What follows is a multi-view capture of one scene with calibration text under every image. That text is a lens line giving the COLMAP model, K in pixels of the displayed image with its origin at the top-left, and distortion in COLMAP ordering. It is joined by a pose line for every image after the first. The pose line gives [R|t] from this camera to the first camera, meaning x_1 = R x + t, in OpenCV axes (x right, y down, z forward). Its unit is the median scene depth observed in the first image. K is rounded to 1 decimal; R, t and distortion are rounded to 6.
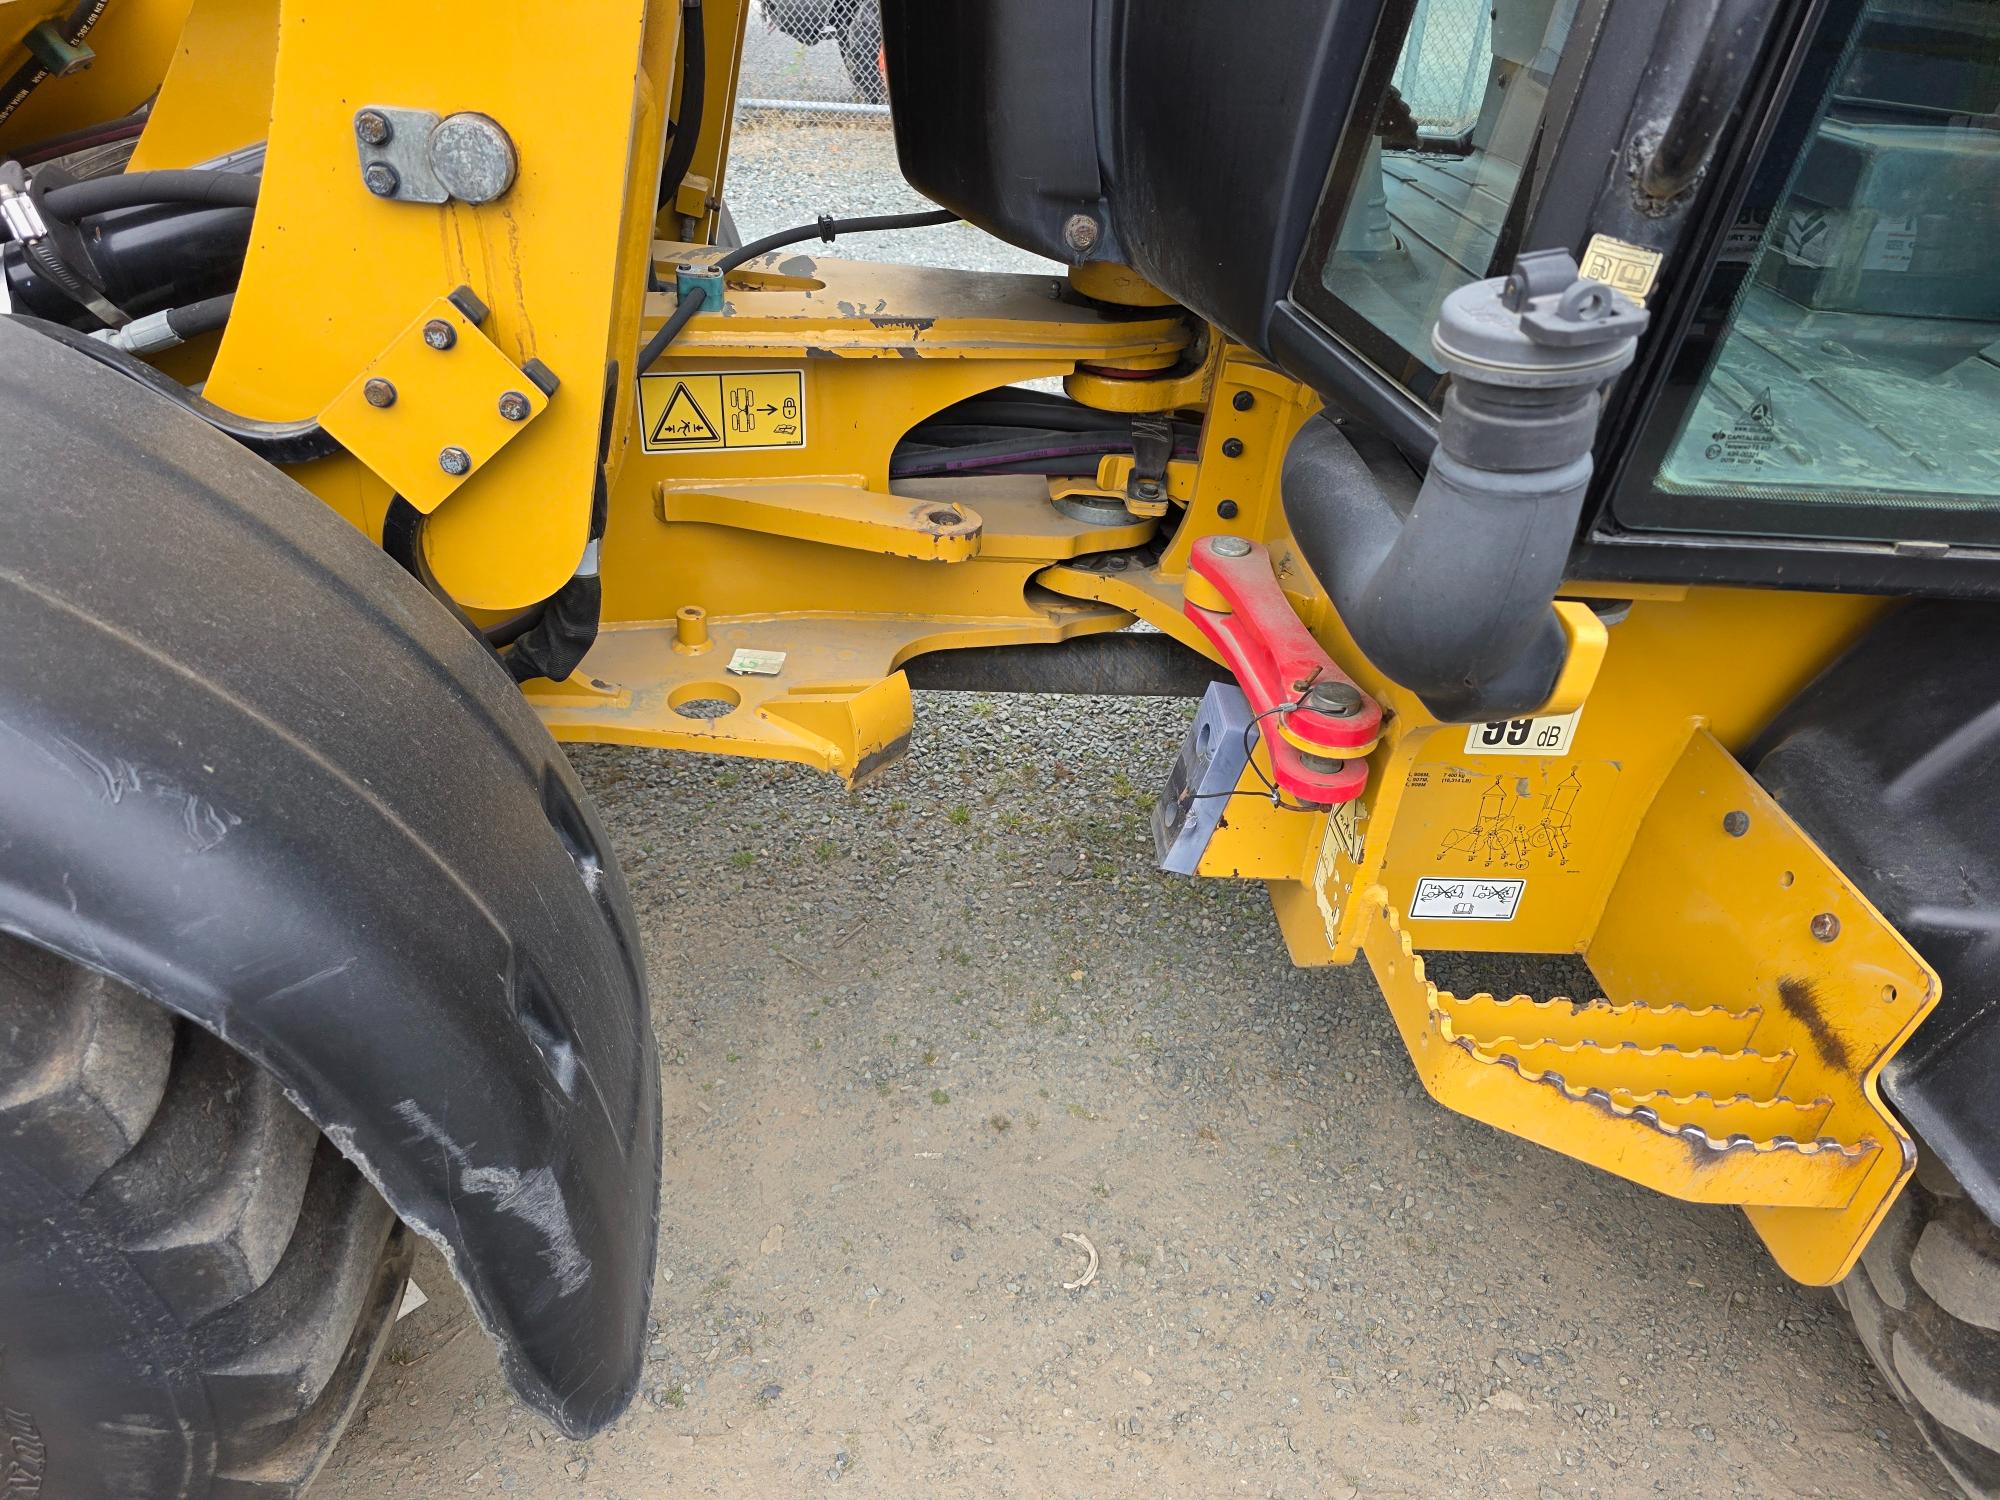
lens RADIAL K [[1339.8, 0, 979.0], [0, 1339.8, 748.6], [0, 0, 1]] dist [0.046977, -0.037948]
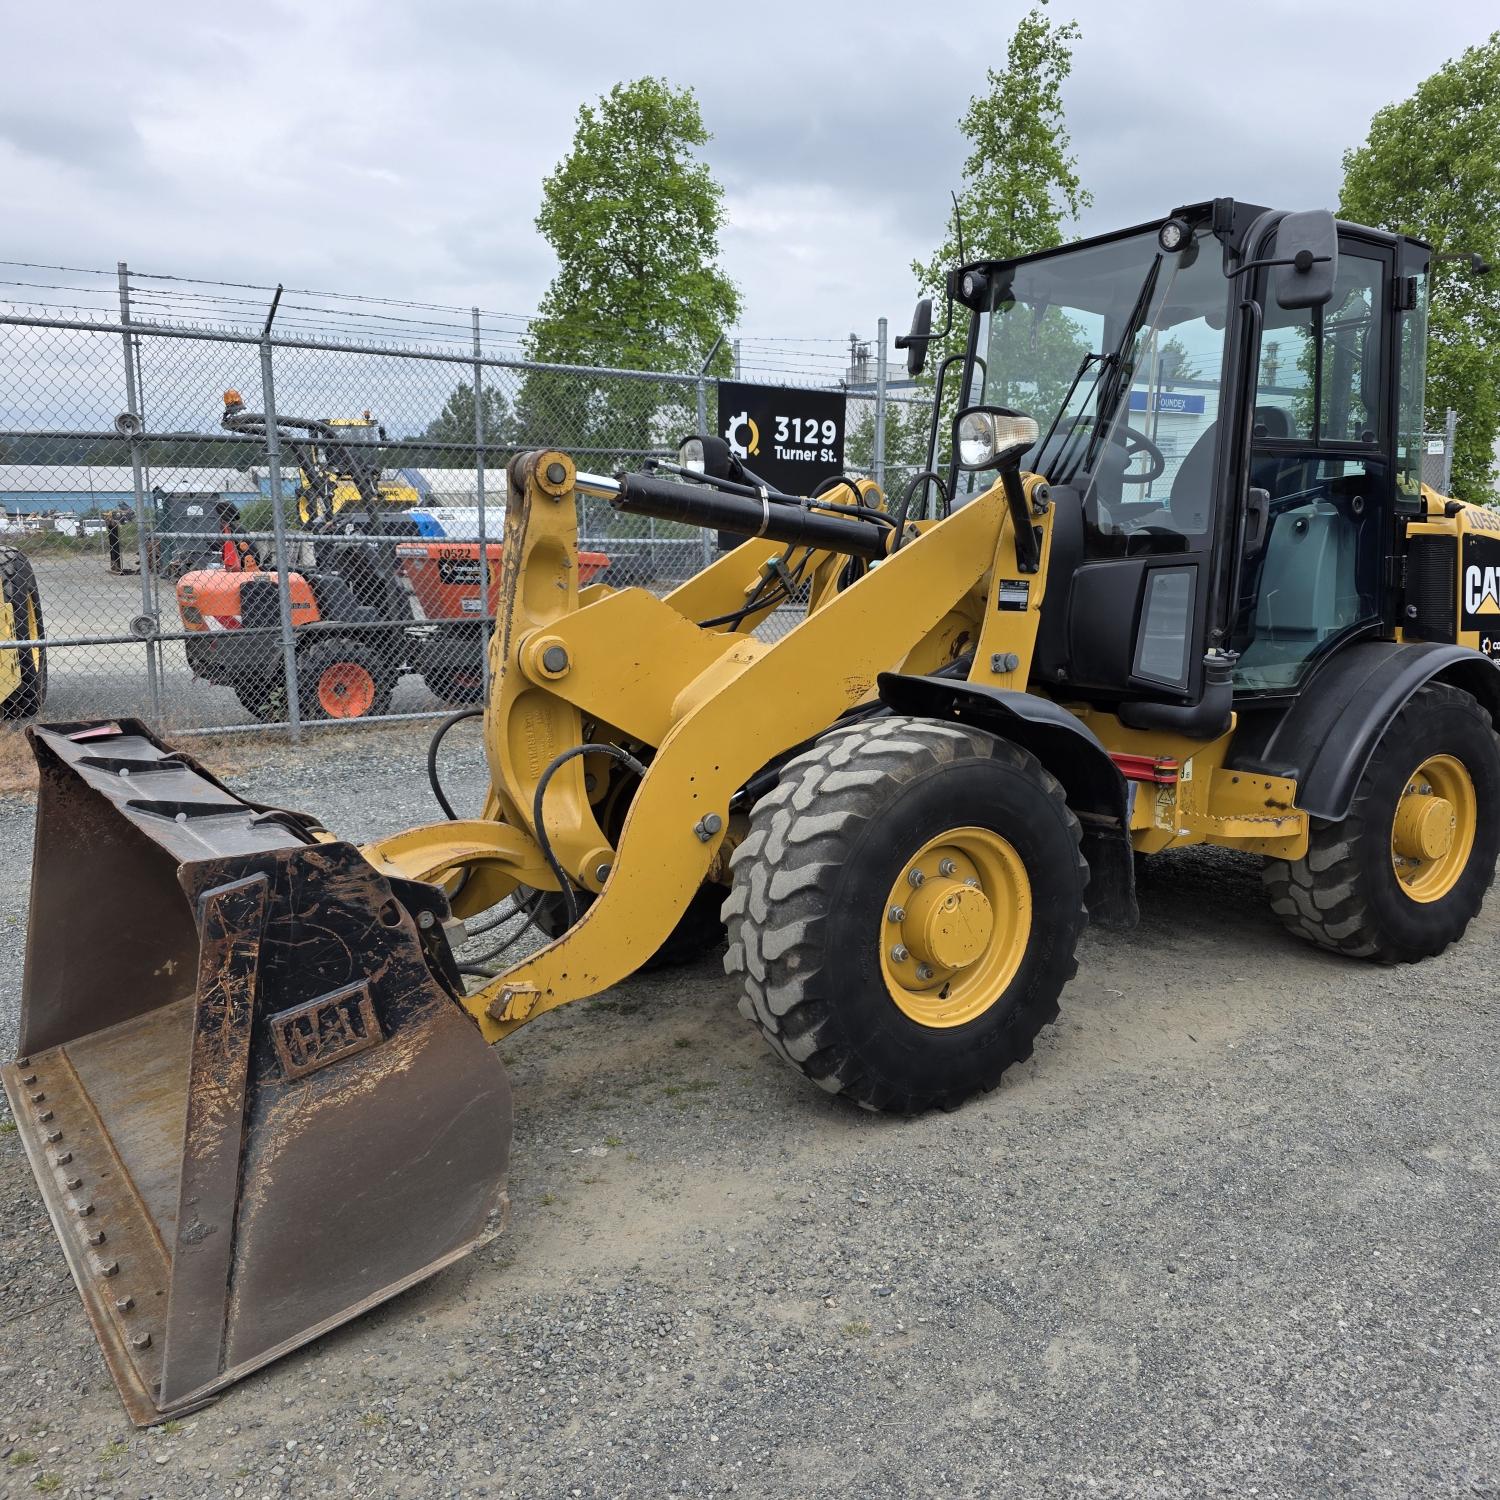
lens RADIAL K [[1335.7, 0, 809.7], [0, 1335.7, 755.5], [0, 0, 1]] dist [0.052307, -0.019653]
pose [[0.836924, -0.128631, 0.531990, -2.989744], [0.331486, 0.892569, -0.305676, 0.891457], [-0.435518, 0.432175, 0.789651, -1.895119]]
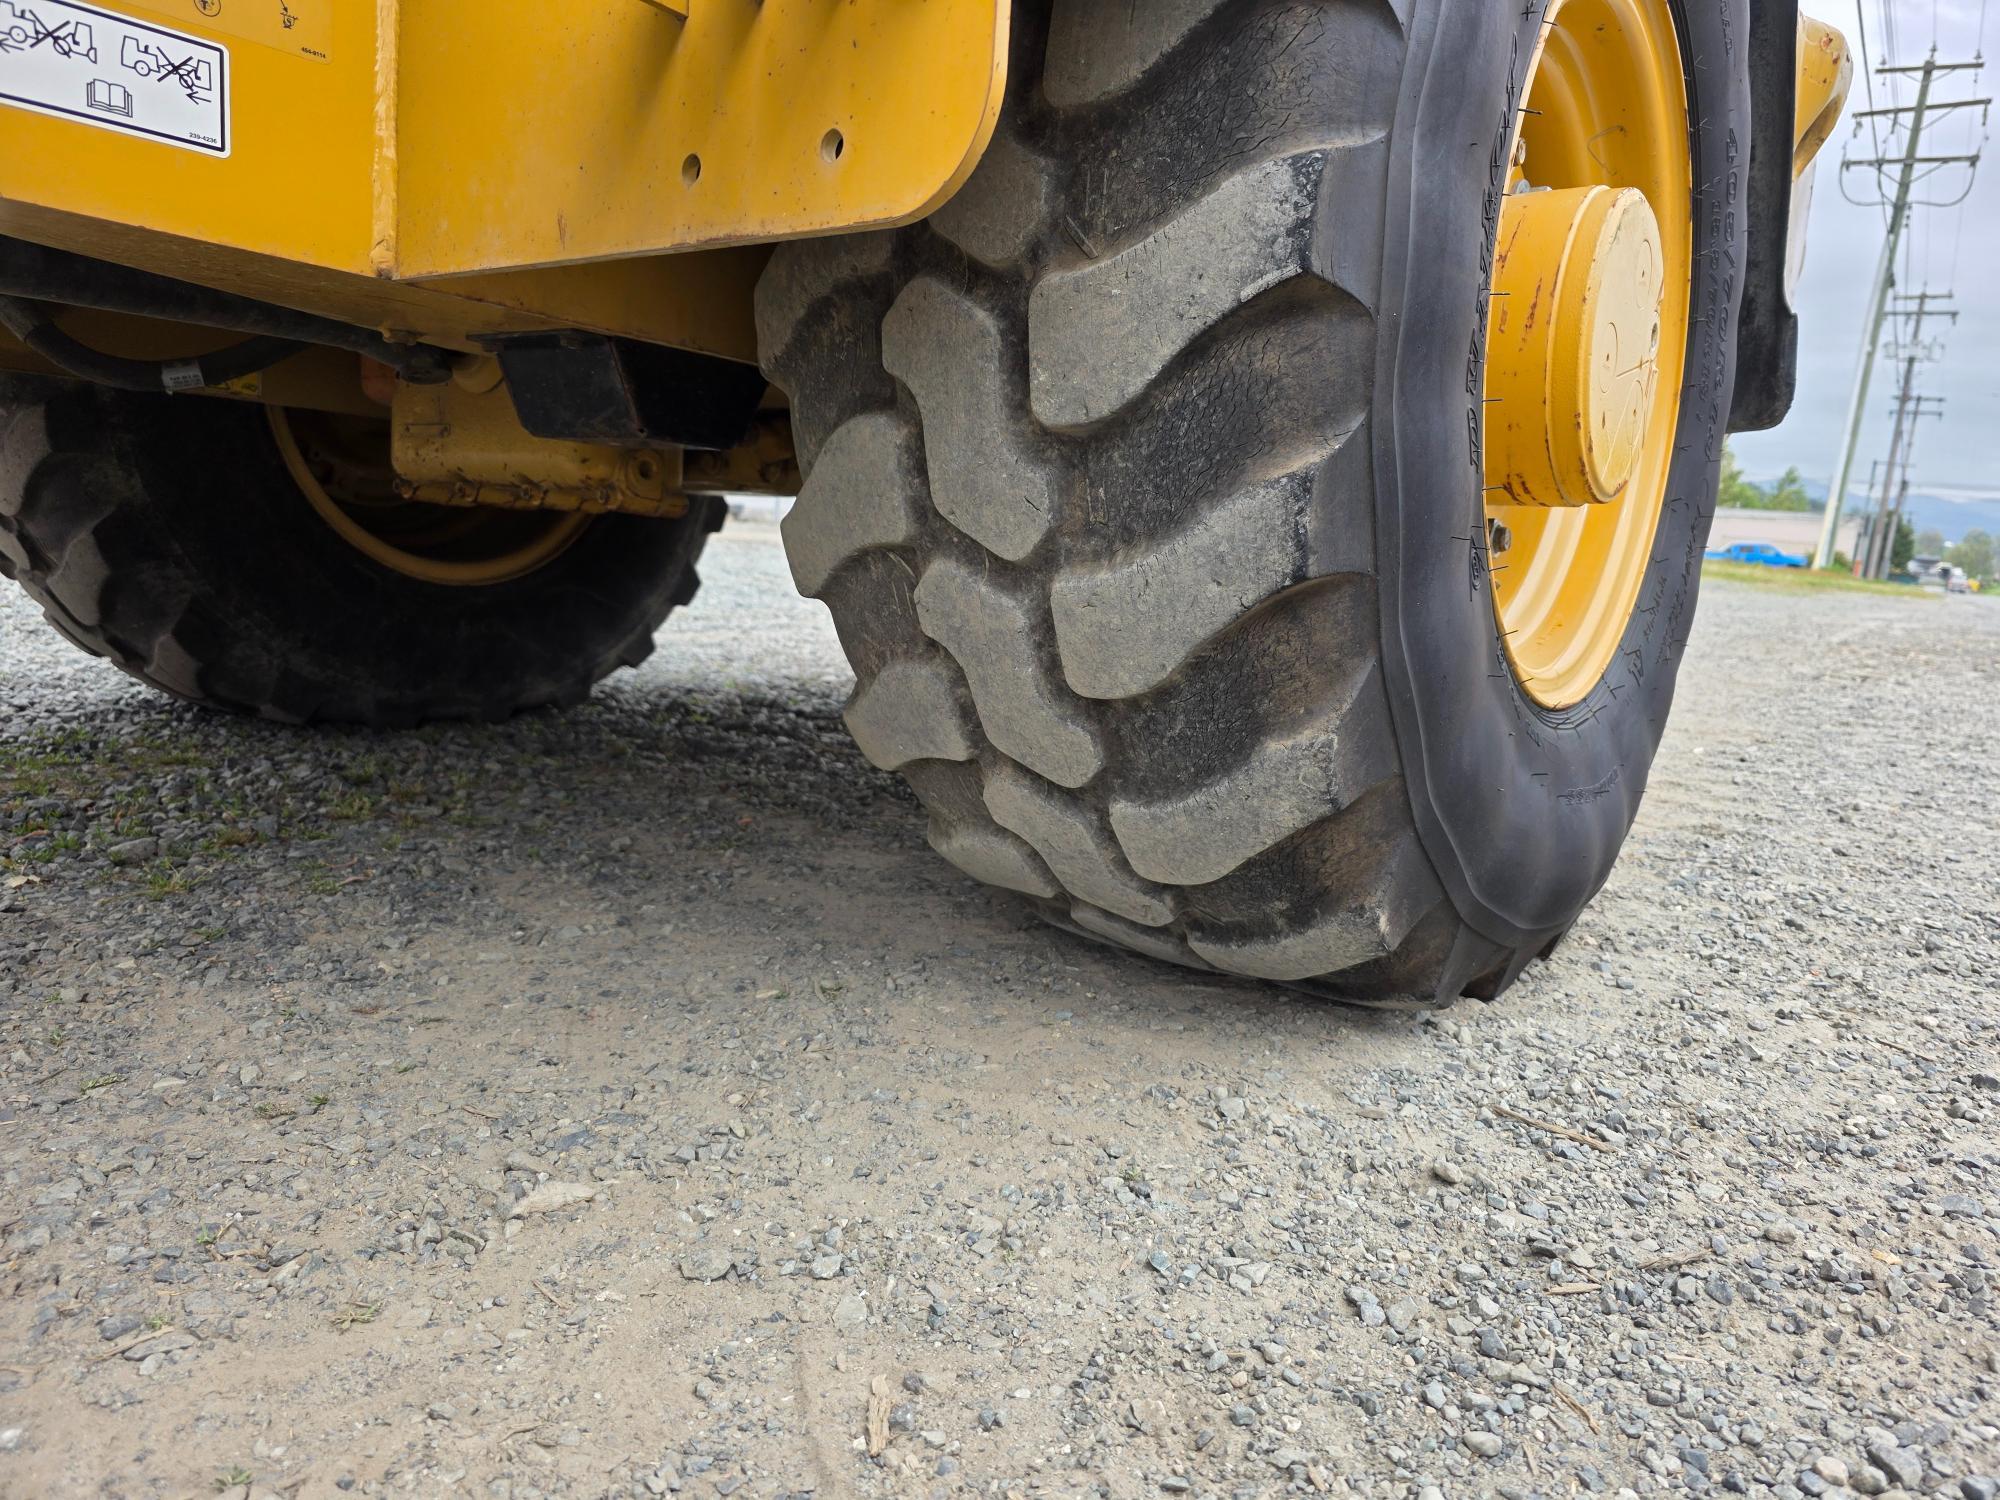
lens RADIAL K [[1345.1, 0, 1006.9], [0, 1345.1, 768.4], [0, 0, 1]] dist [0.074603, -0.063434]
pose [[0.631712, -0.141840, 0.762116, 0.204690], [0.404024, 0.899278, -0.167525, 0.671806], [-0.661592, 0.413740, 0.625391, 0.747440]]
